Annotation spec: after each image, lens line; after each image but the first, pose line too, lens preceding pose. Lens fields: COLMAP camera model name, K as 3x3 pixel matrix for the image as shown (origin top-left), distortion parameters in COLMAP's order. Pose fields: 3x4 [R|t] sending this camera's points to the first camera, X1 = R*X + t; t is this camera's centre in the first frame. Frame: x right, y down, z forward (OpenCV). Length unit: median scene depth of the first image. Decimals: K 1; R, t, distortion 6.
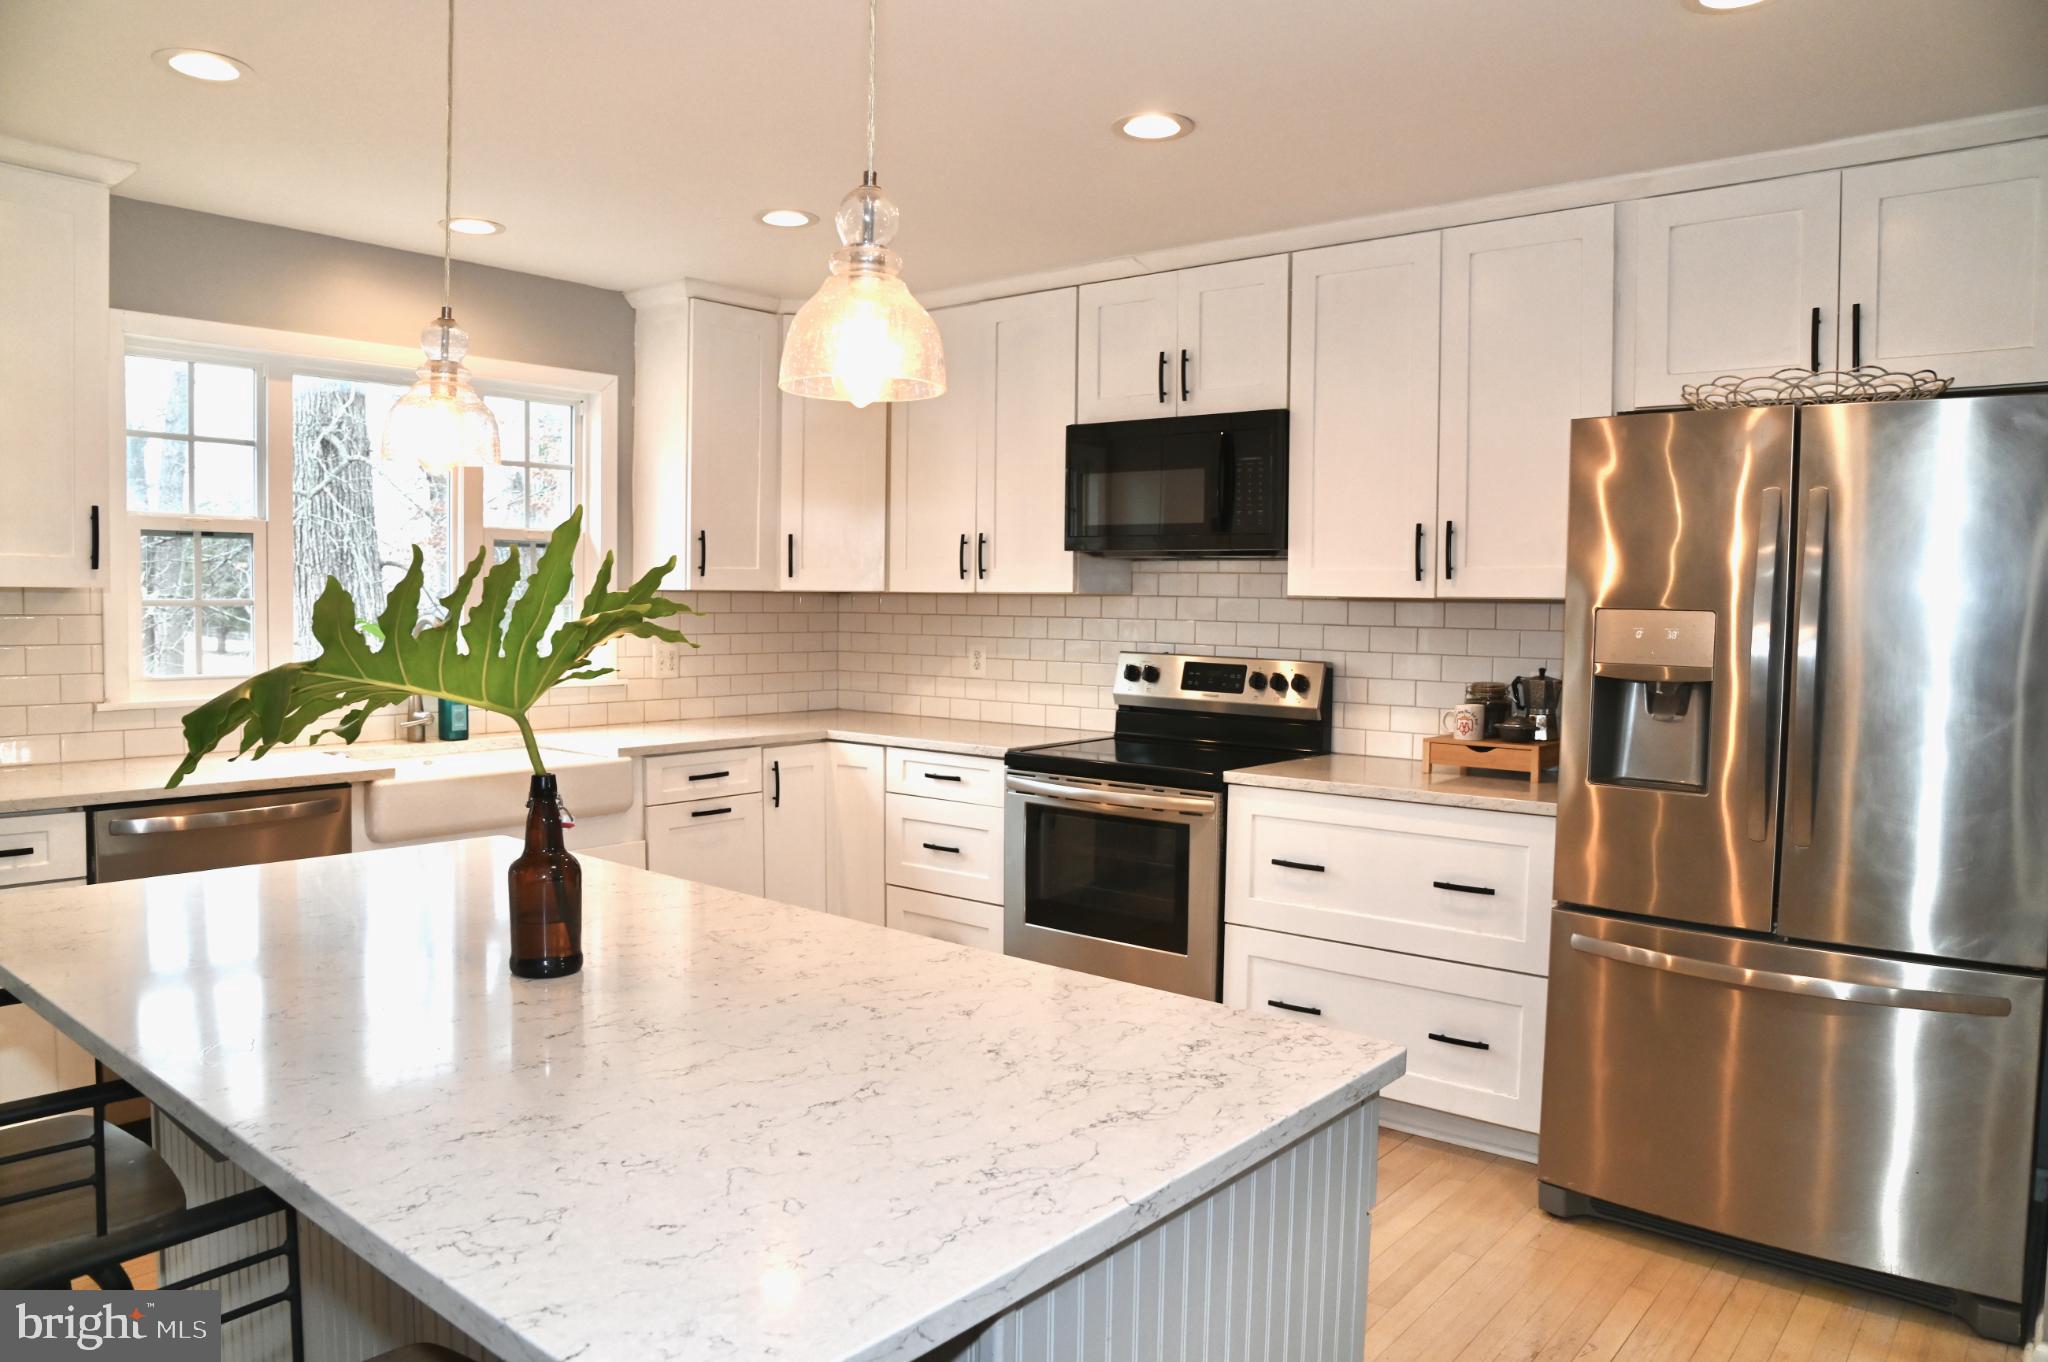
lens RADIAL K [[1398.2, 0, 1030.5], [0, 1398.2, 680.9], [0, 0, 1]] dist [-0.104039, 0.057587]
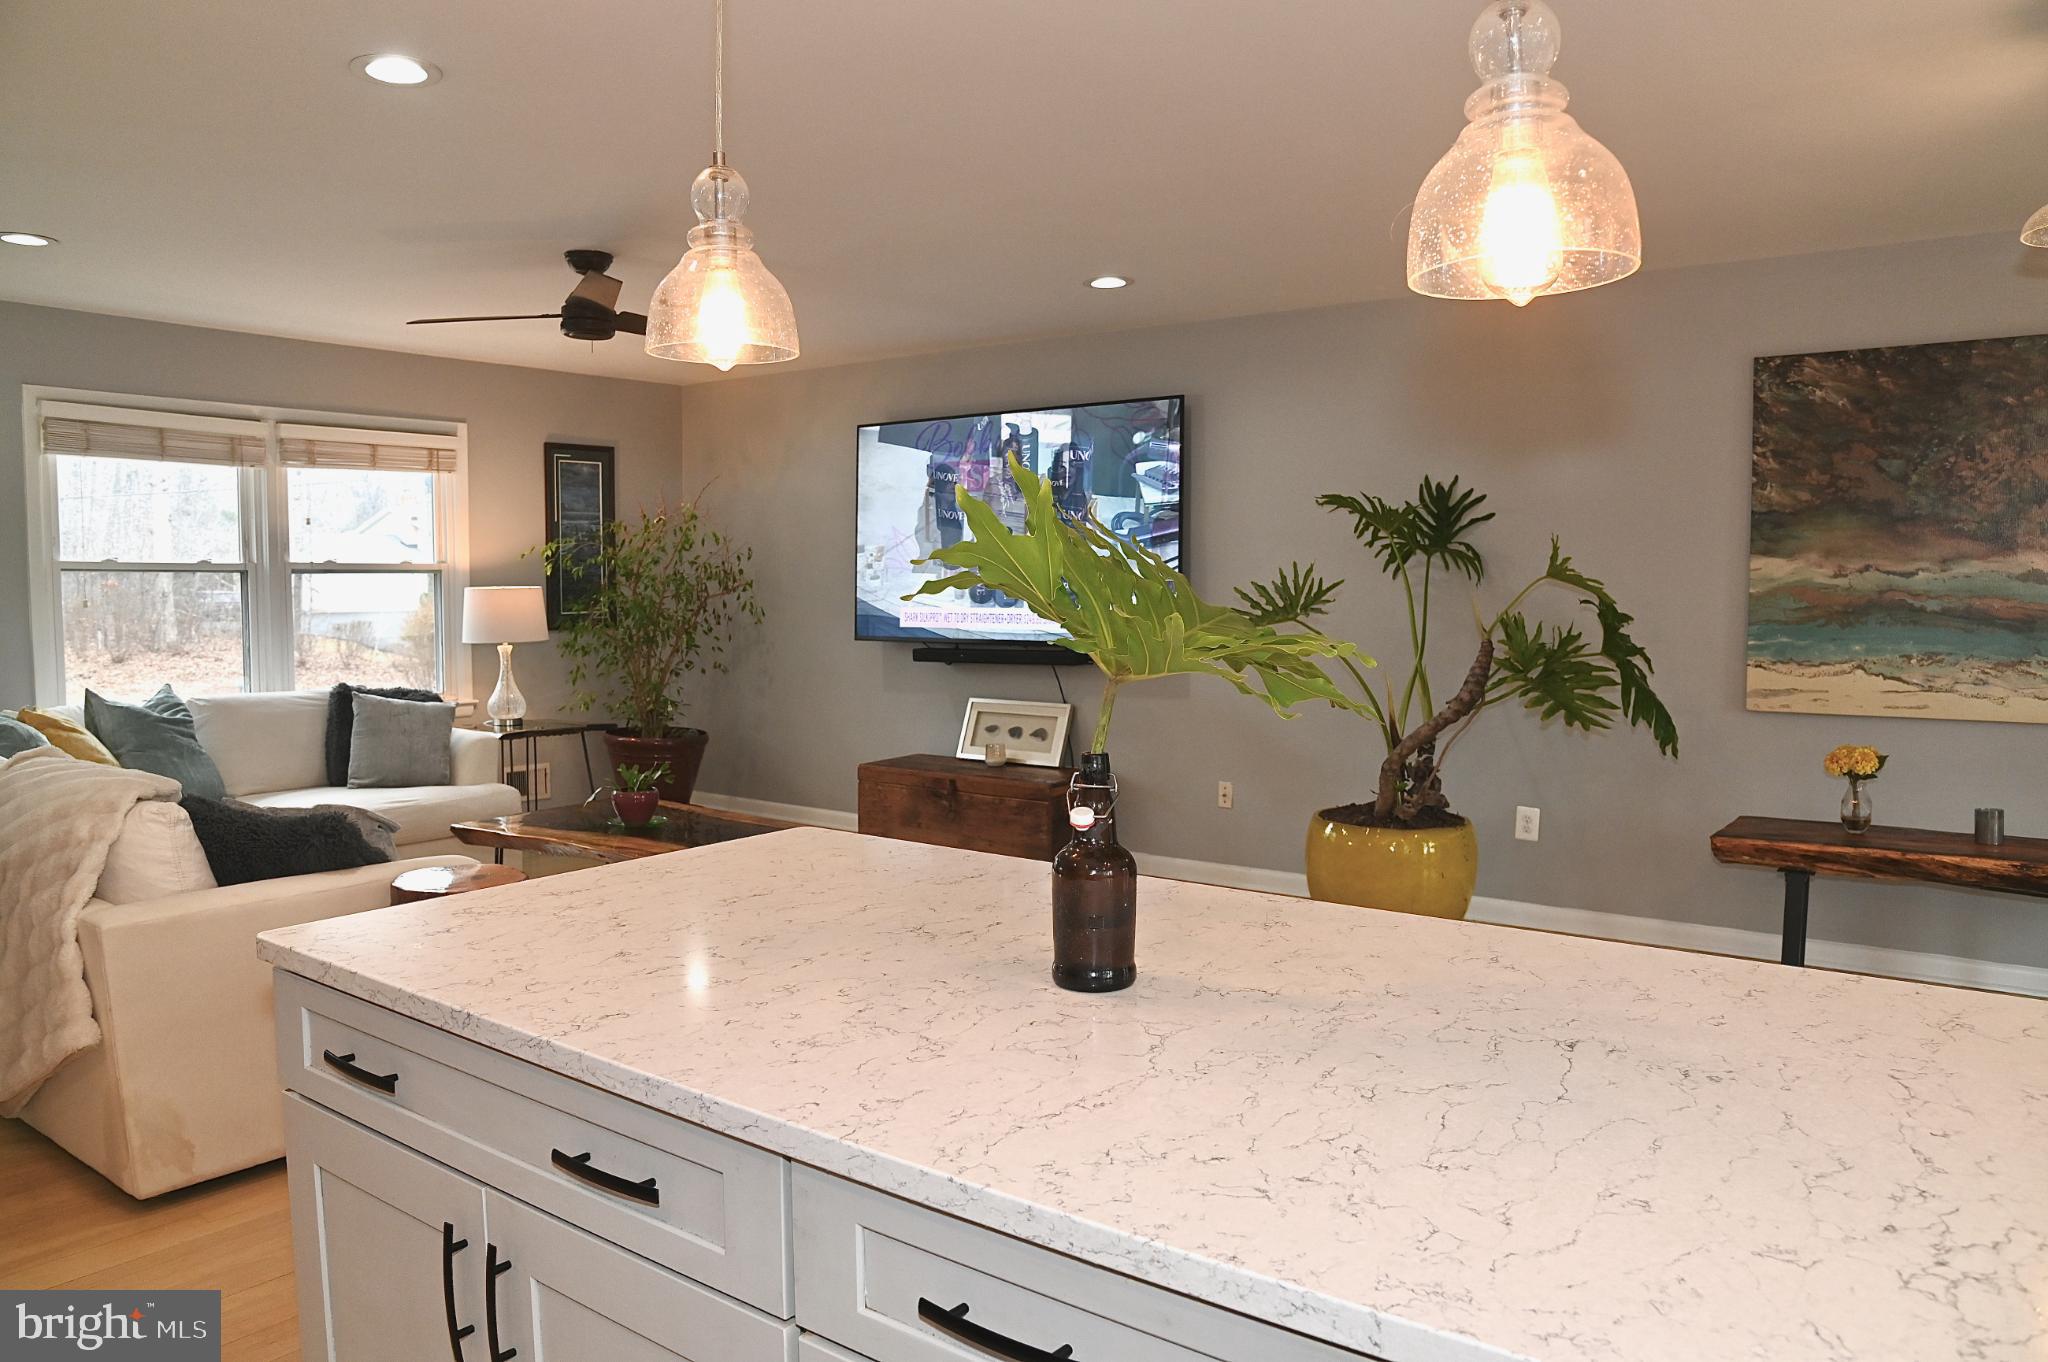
lens RADIAL K [[1398.2, 0, 1023.4], [0, 1398.2, 675.4], [0, 0, 1]] dist [-0.104039, 0.057587]
pose [[-0.998860, -0.008001, -0.047071, -0.105675], [-0.014040, 0.991492, 0.129409, -0.035146], [0.045635, 0.129922, -0.990473, 0.724901]]
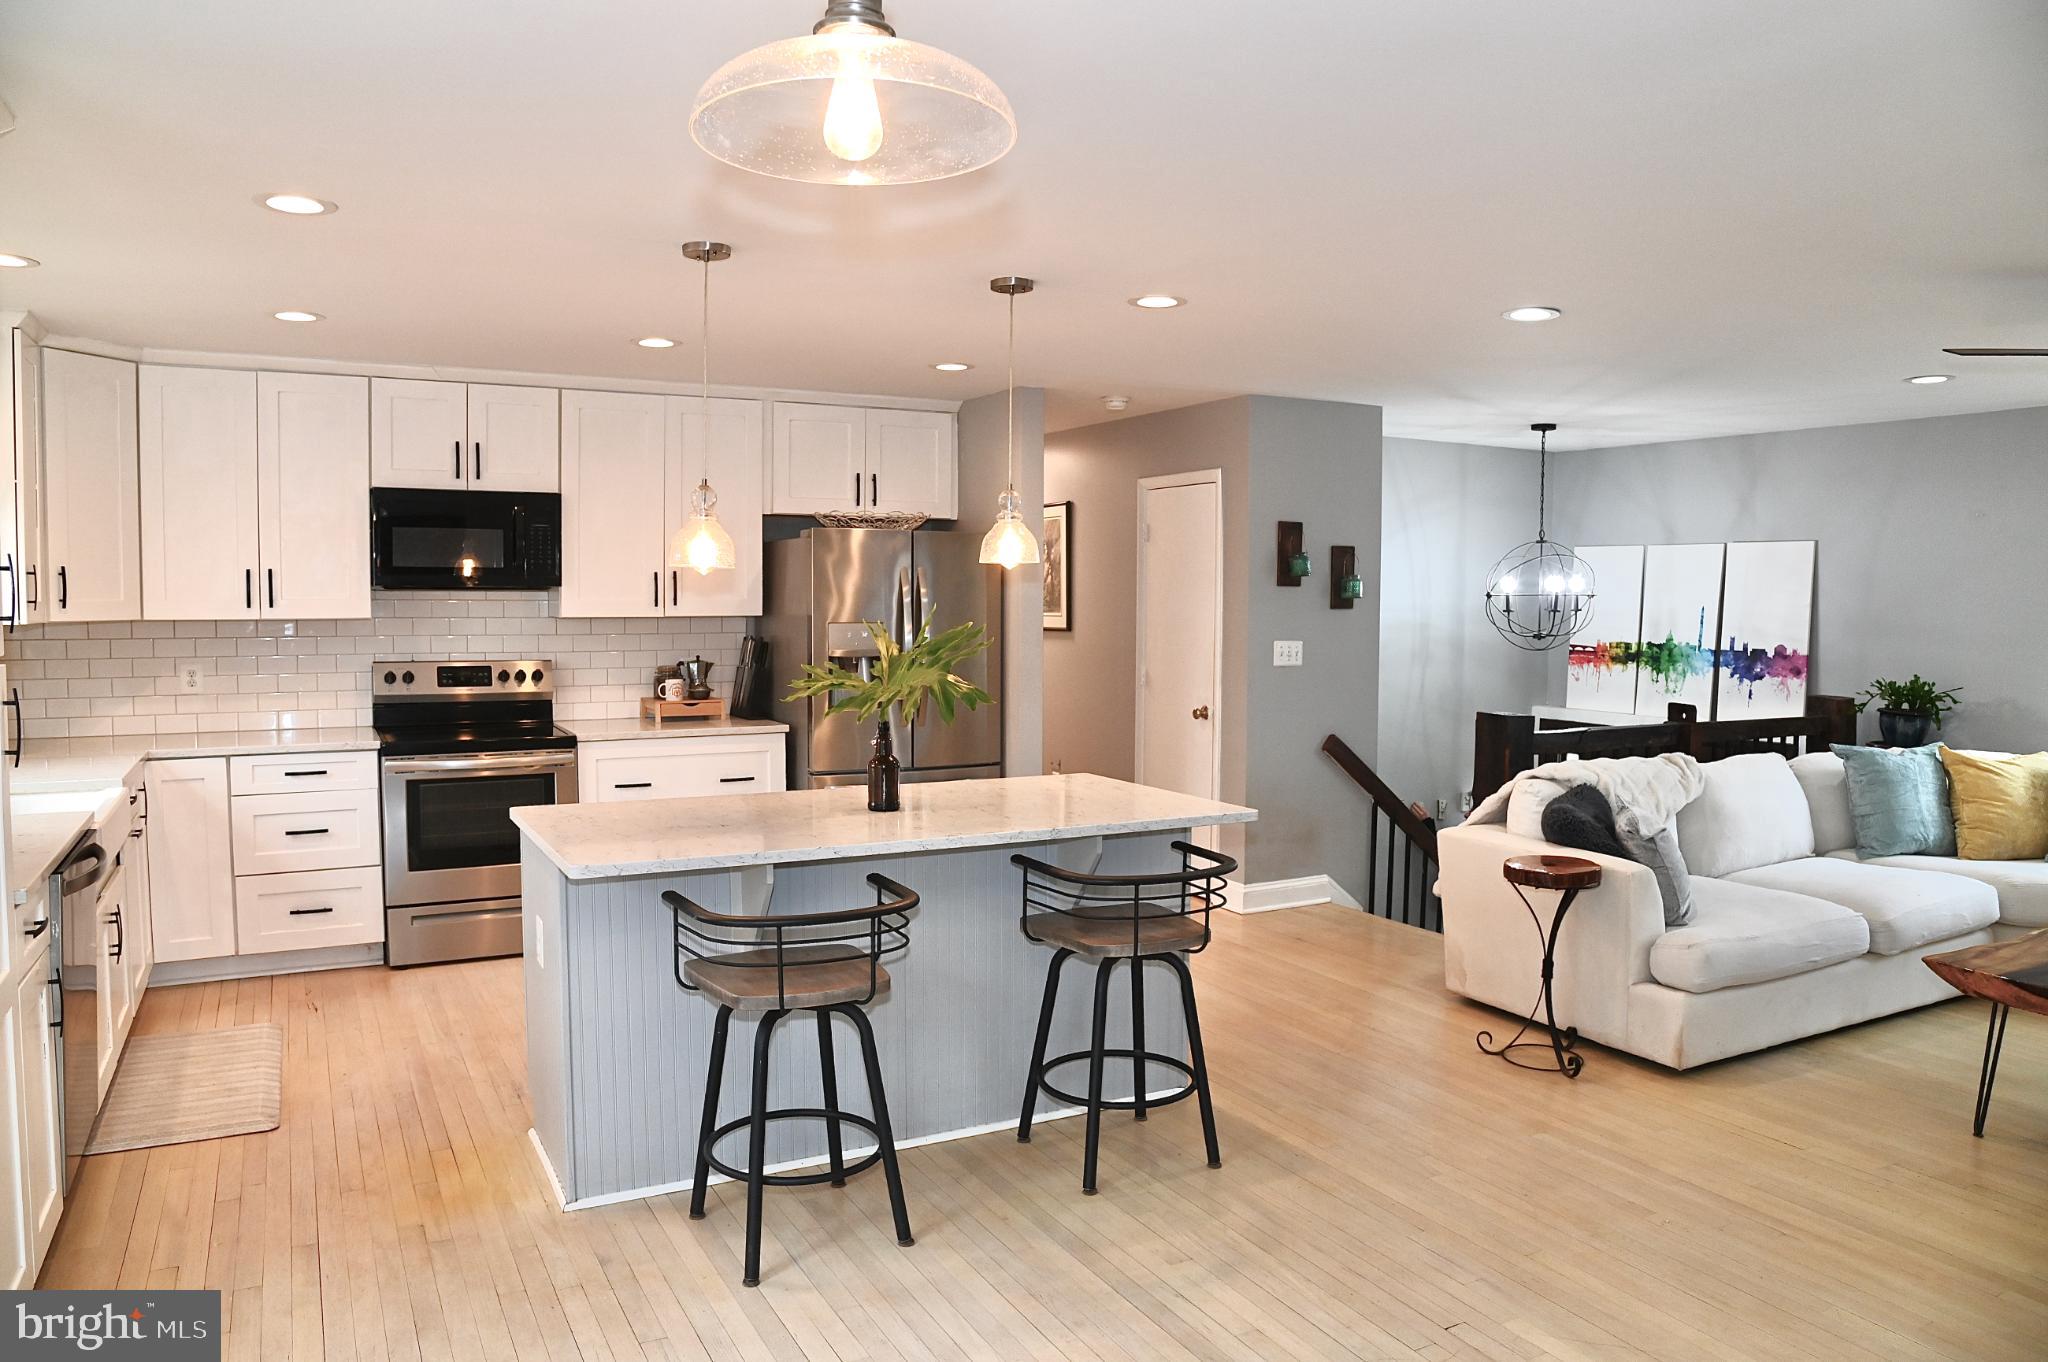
lens RADIAL K [[1398.2, 0, 1025.9], [0, 1398.2, 684.6], [0, 0, 1]] dist [-0.104039, 0.057587]
pose [[0.373520, -0.071346, 0.924874, -0.941911], [0.052792, 0.997057, 0.055594, -0.041513], [-0.926119, 0.028061, 0.376187, -0.025709]]
